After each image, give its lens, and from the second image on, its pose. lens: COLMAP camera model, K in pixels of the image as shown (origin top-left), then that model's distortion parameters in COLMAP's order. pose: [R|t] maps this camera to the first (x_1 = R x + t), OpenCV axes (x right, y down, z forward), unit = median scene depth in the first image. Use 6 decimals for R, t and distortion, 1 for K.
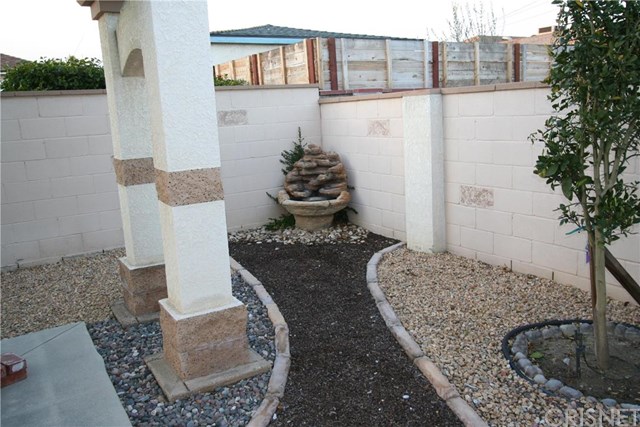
lens RADIAL K [[533.4, 0, 320.0], [0, 533.4, 213.5], [0, 0, 1]] dist [-0.008094, -0.001333]
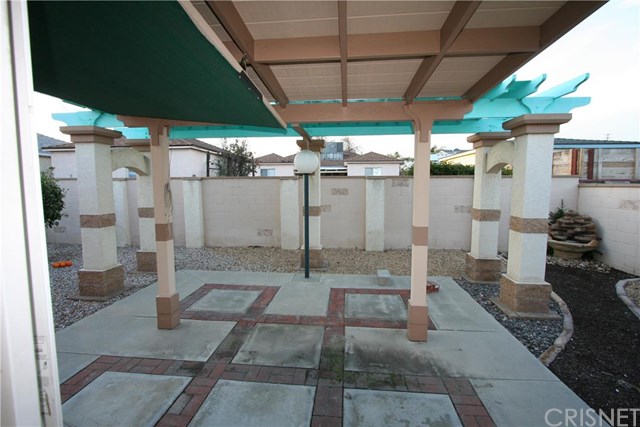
lens RADIAL K [[295.7, 0, 318.4], [0, 295.7, 210.4], [0, 0, 1]] dist [-0.025245, 0.007170]
pose [[0.795154, 0.106274, -0.597022, -0.105676], [-0.156022, 0.987233, -0.032066, 0.030314], [0.585992, 0.118646, 0.801583, -0.239452]]
